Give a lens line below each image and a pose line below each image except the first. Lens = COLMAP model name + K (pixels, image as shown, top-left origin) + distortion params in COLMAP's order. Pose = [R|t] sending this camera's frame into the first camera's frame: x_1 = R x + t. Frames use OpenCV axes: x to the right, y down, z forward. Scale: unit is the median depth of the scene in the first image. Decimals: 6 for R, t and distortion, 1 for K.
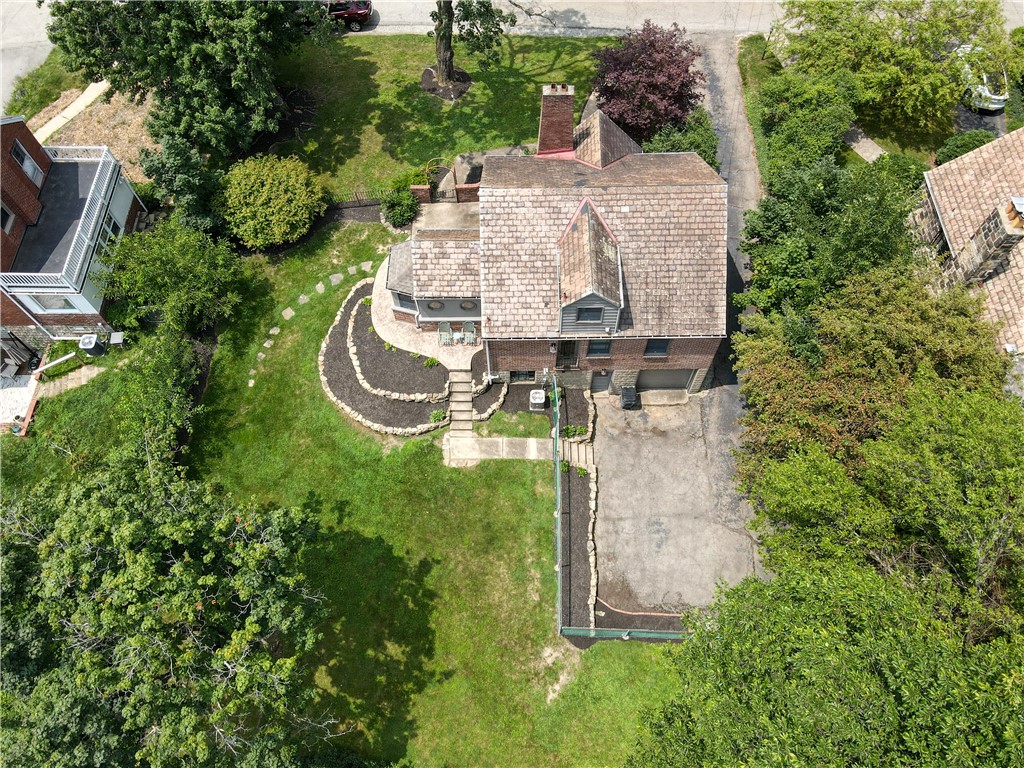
lens RADIAL K [[762.3, 0, 512.0], [0, 762.3, 384.0], [0, 0, 1]] dist [0.003040, 0.007711]
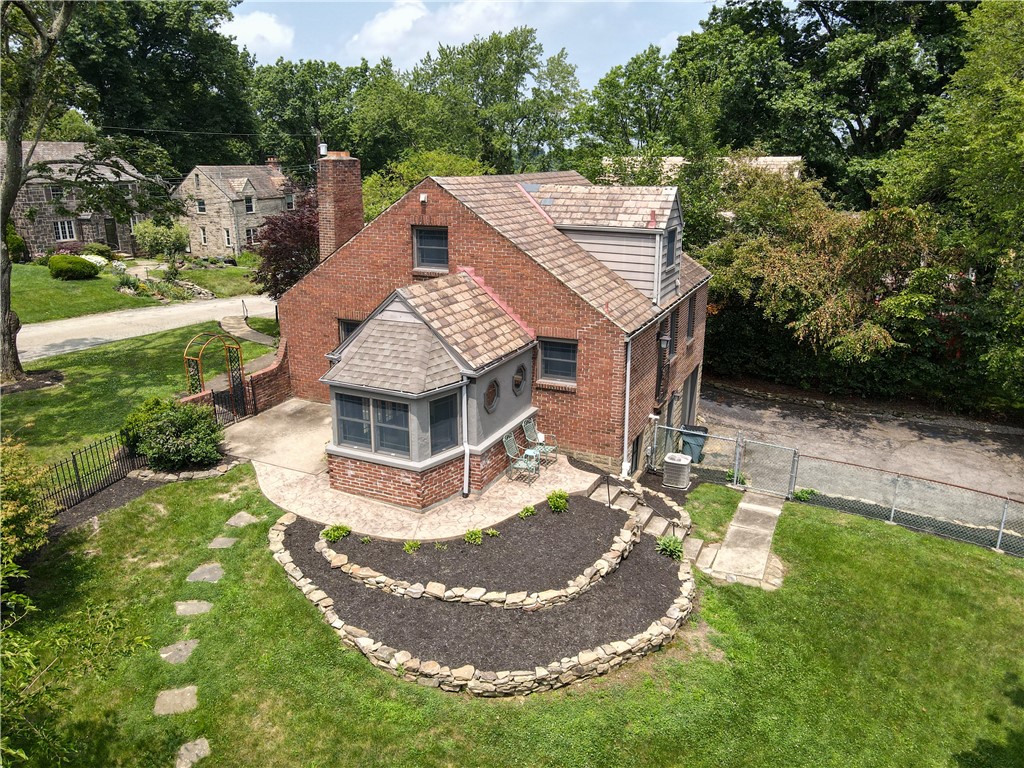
lens RADIAL K [[762.3, 0, 512.0], [0, 762.3, 384.0], [0, 0, 1]] dist [0.003040, 0.007711]
pose [[0.418955, -0.246775, 0.873830, -0.498141], [0.794121, 0.566220, -0.220834, 0.011716], [-0.440283, 0.786446, 0.433190, 0.736719]]
